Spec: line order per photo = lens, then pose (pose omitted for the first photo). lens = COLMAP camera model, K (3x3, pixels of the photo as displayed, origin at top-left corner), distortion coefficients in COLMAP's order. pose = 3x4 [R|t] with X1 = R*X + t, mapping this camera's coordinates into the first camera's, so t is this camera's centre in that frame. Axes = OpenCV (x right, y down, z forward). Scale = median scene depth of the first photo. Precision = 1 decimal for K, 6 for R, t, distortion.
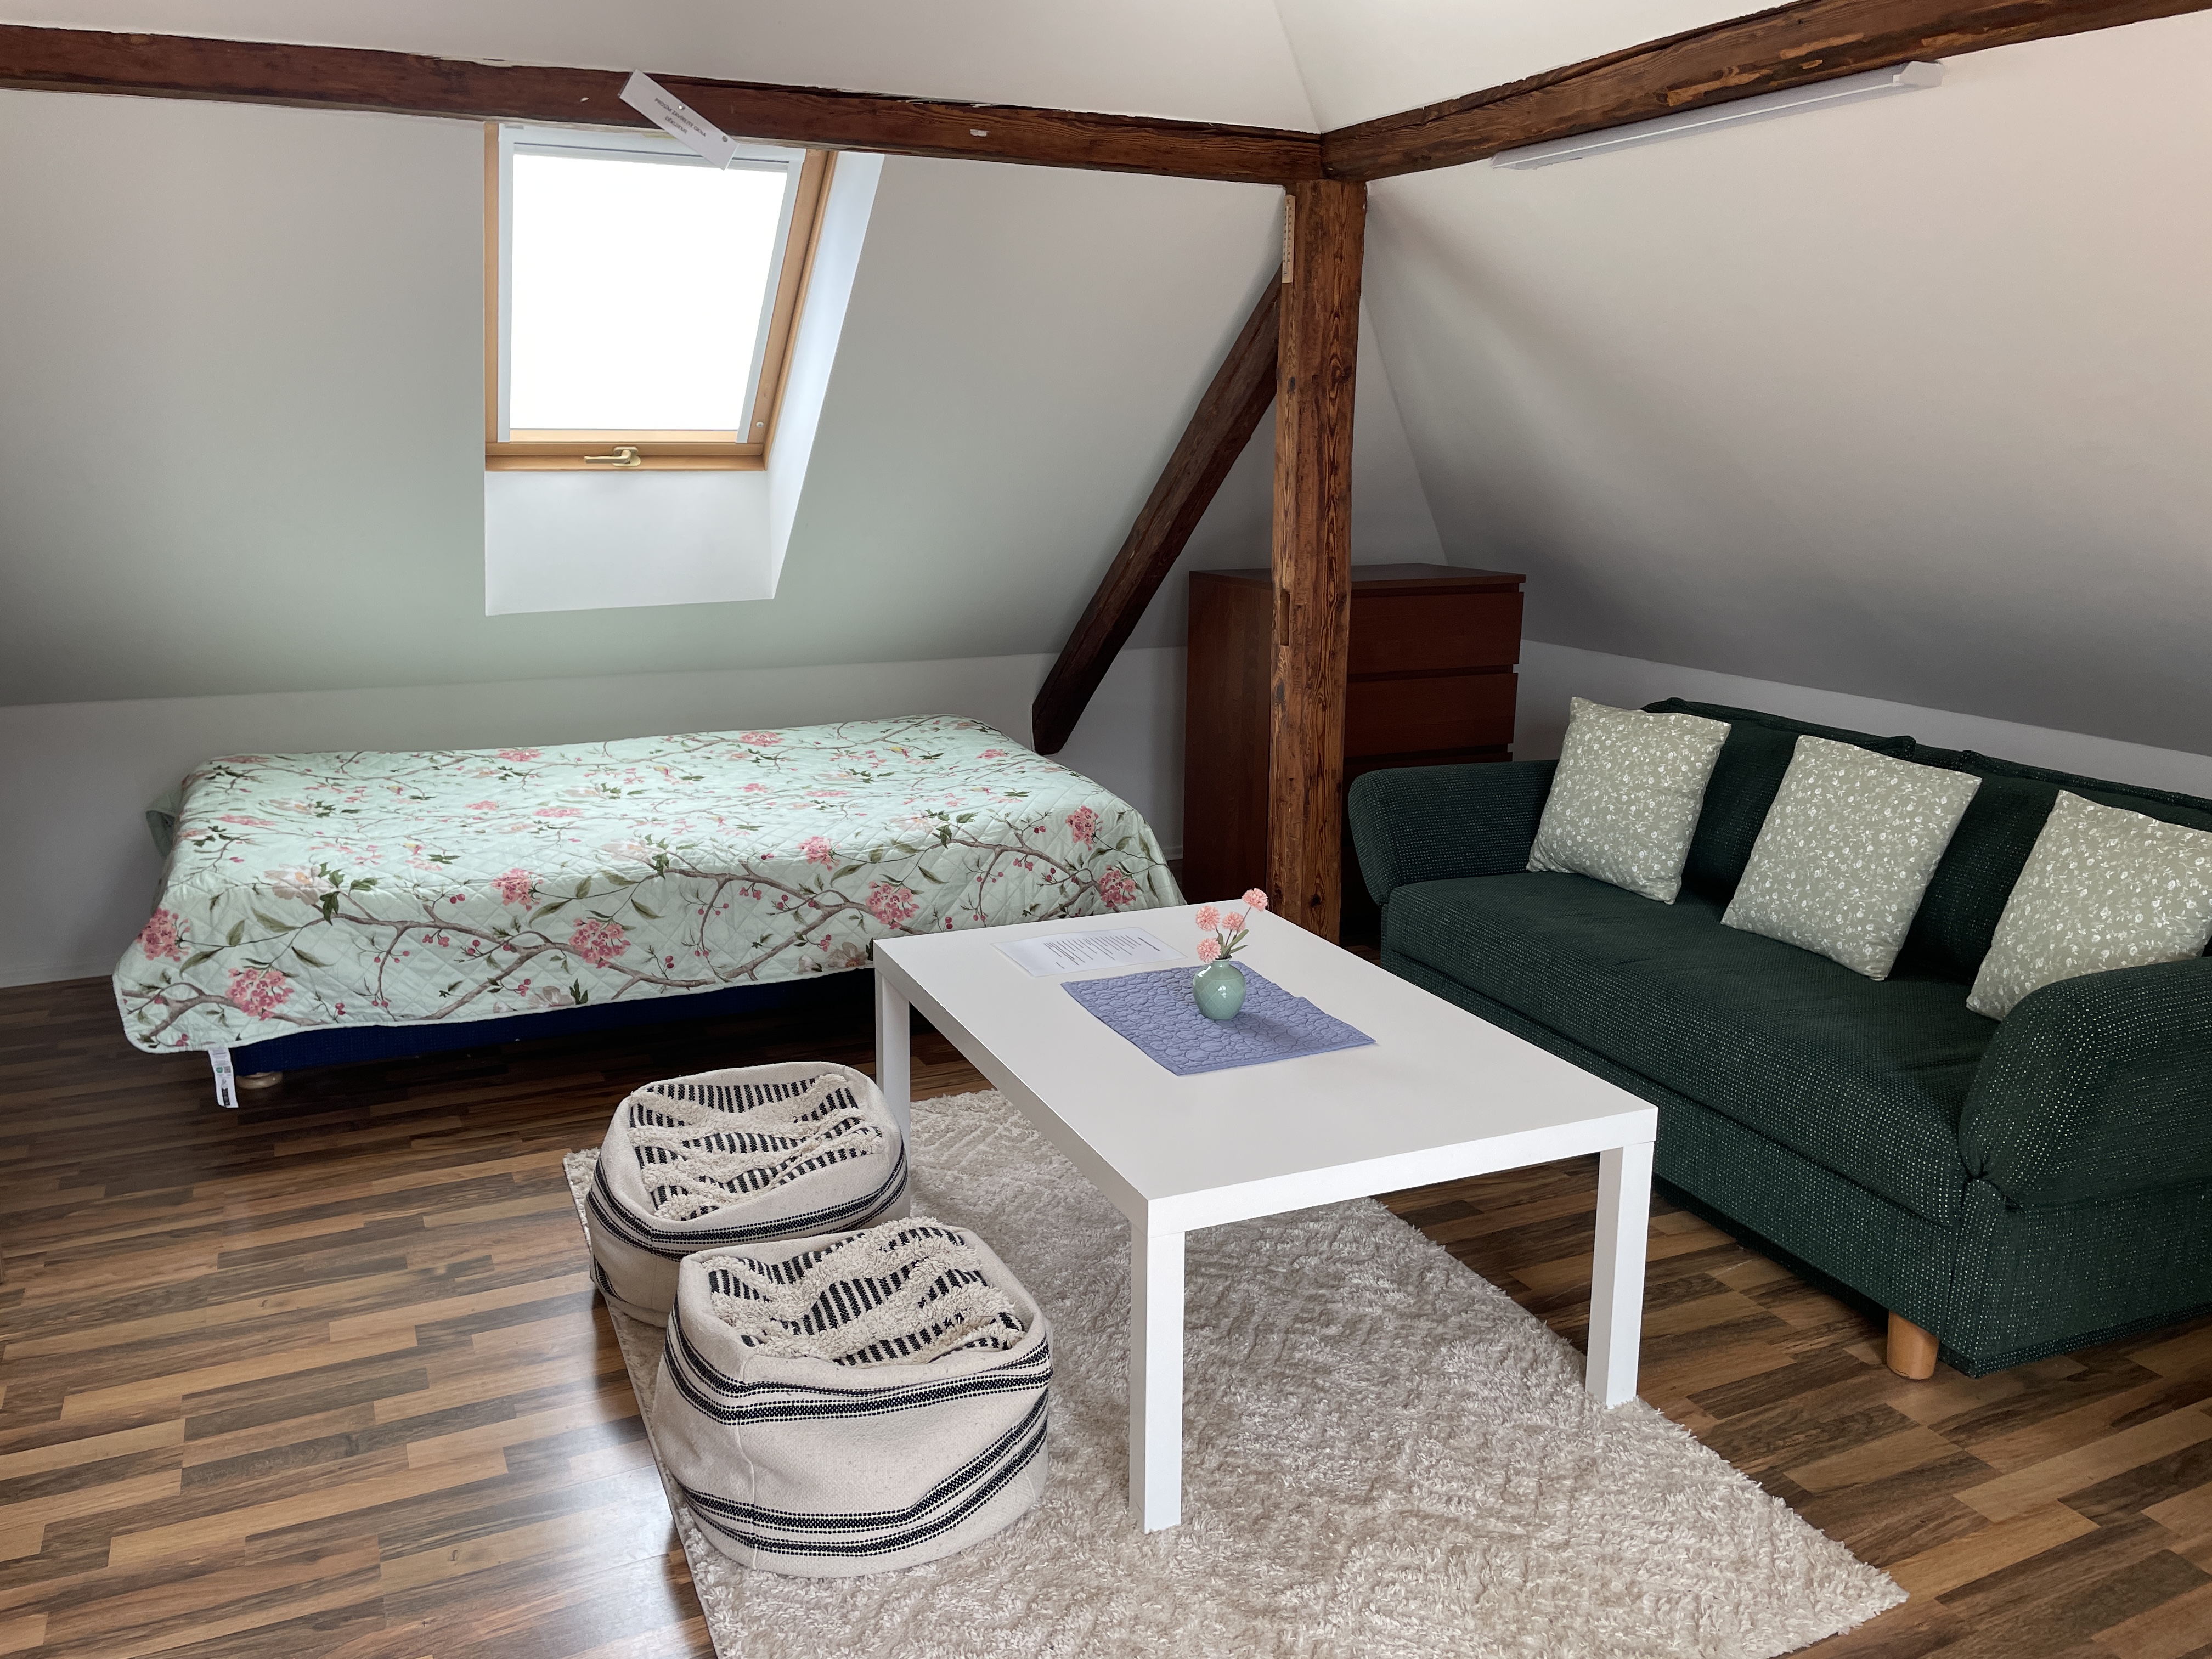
lens RADIAL K [[1653.8, 0, 1106.0], [0, 1653.8, 829.5], [0, 0, 1]] dist [-0.000903, -0.002640]
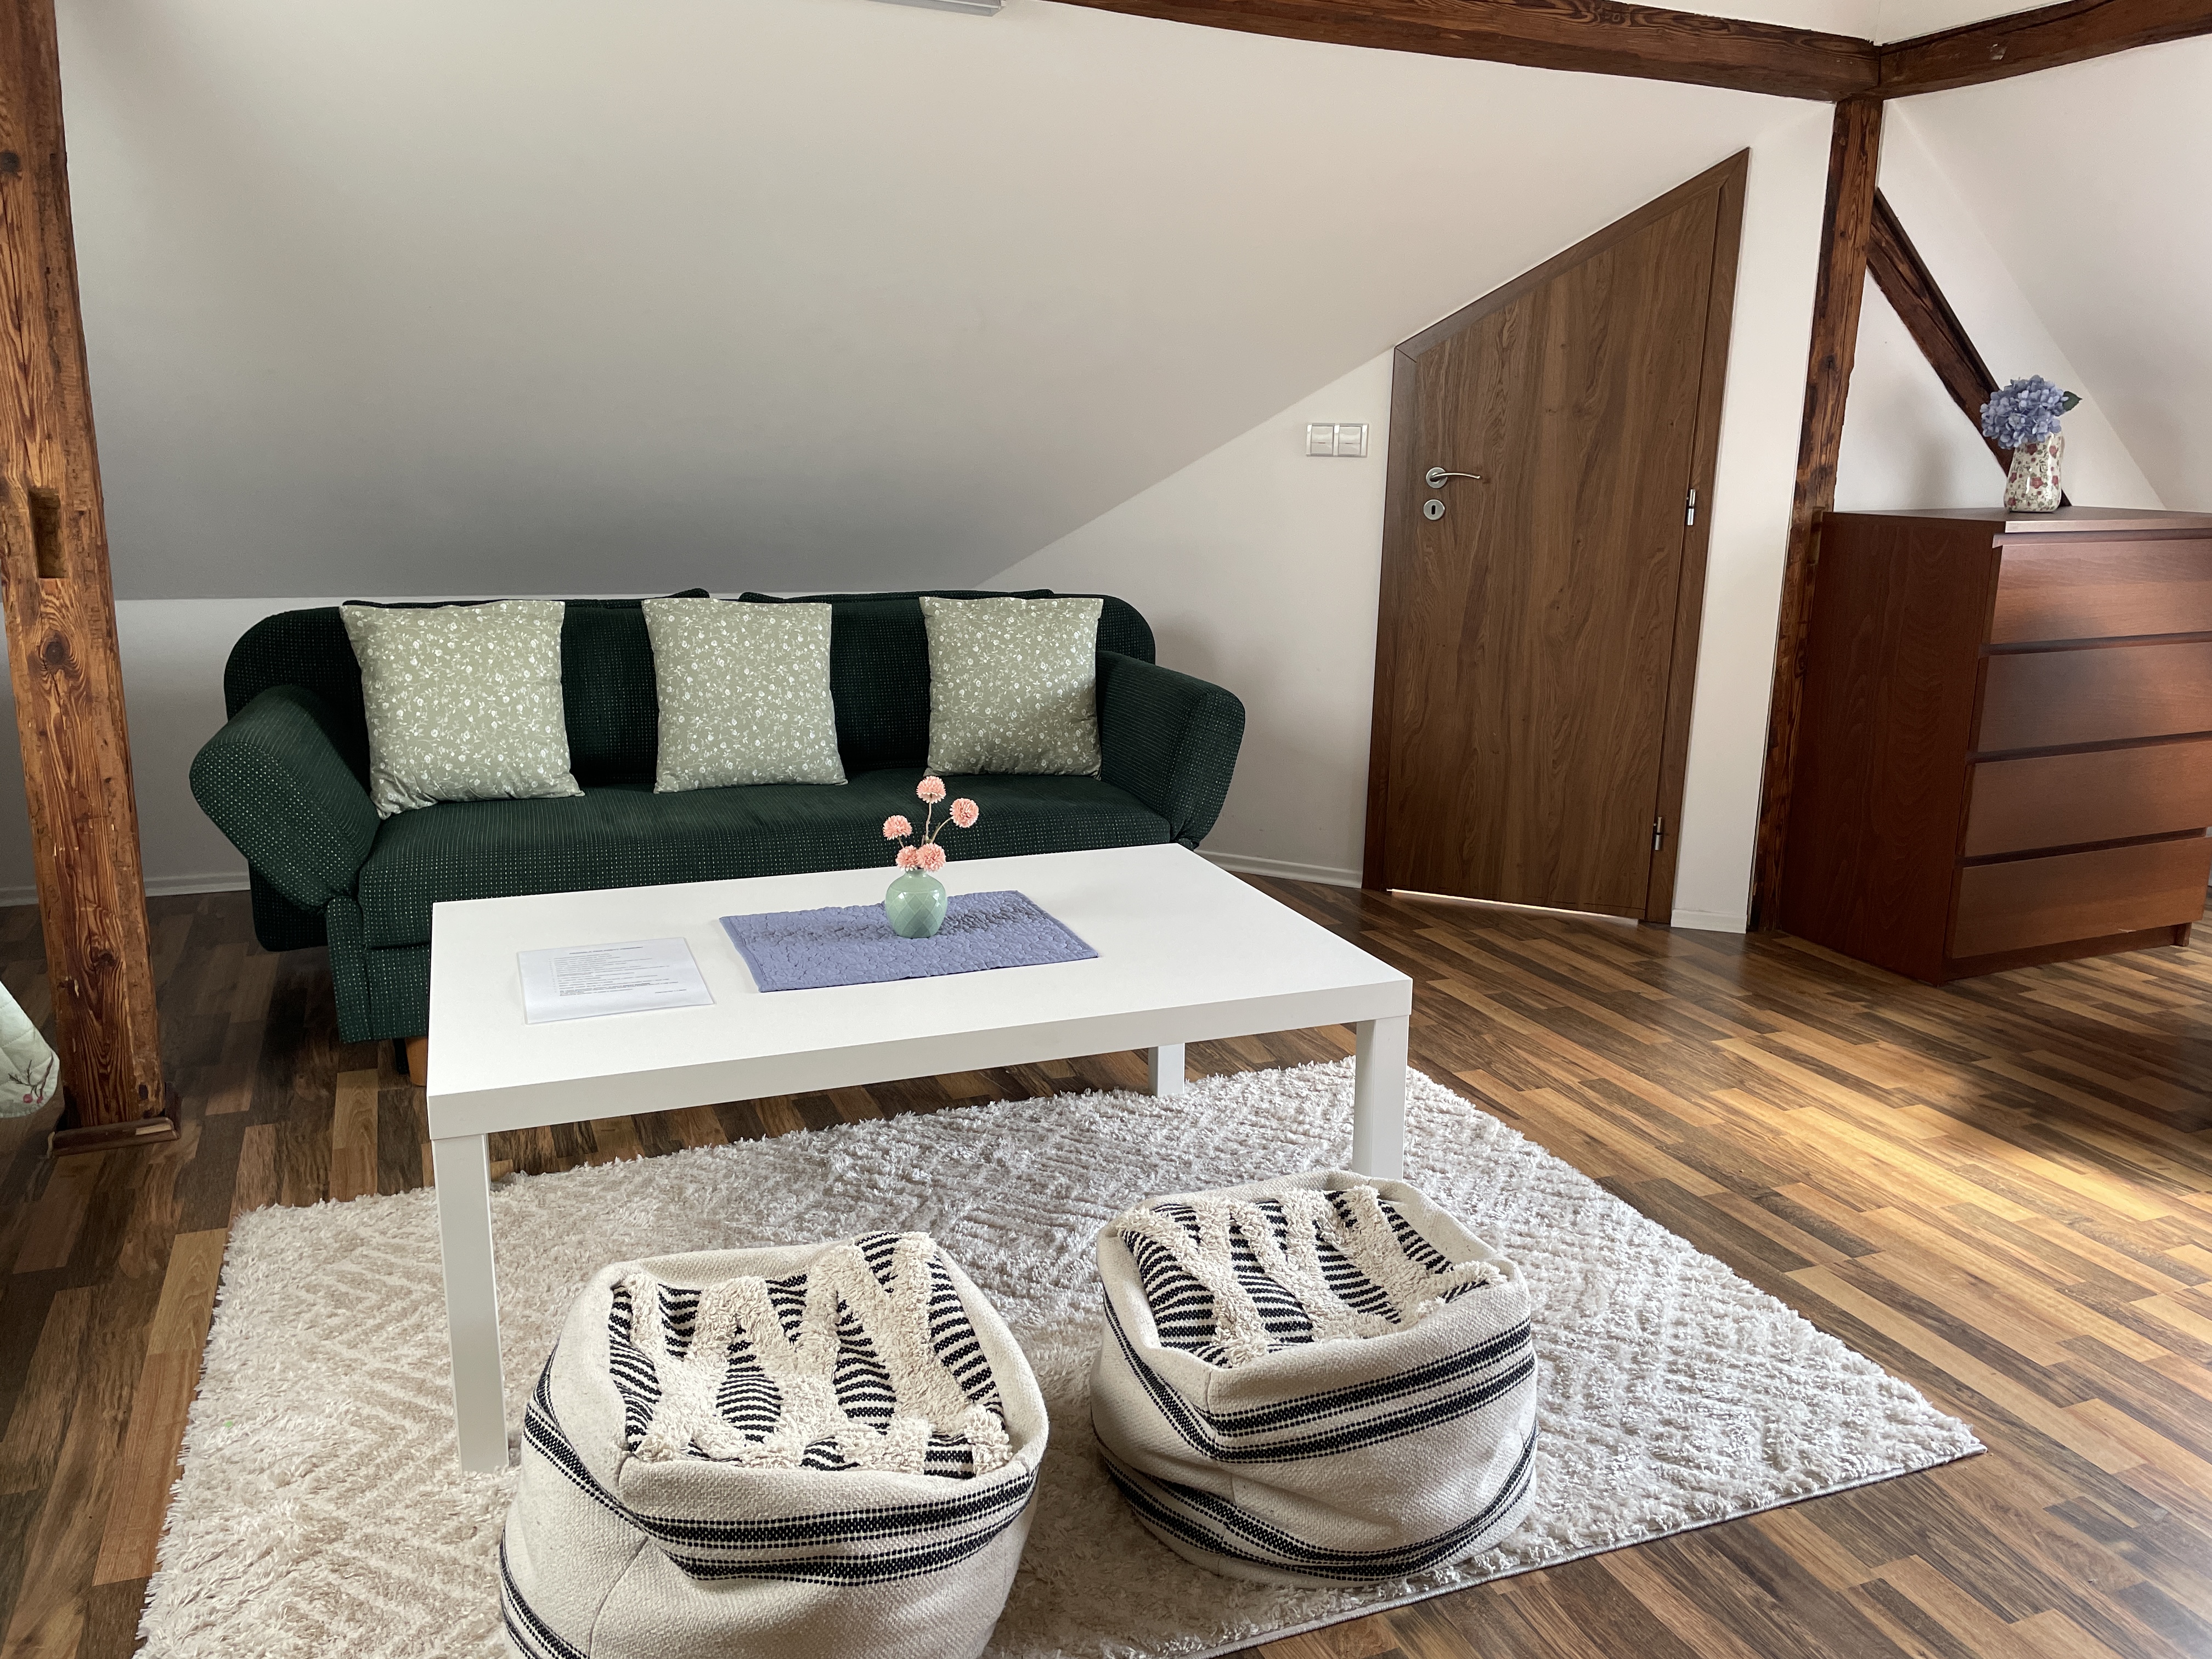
lens RADIAL K [[1653.8, 0, 1106.0], [0, 1653.8, 829.5], [0, 0, 1]] dist [-0.000903, -0.002640]
pose [[0.026615, -0.229852, 0.972862, -0.638069], [0.202185, 0.954330, 0.219942, -0.092843], [-0.978986, 0.190845, 0.071872, 0.695195]]
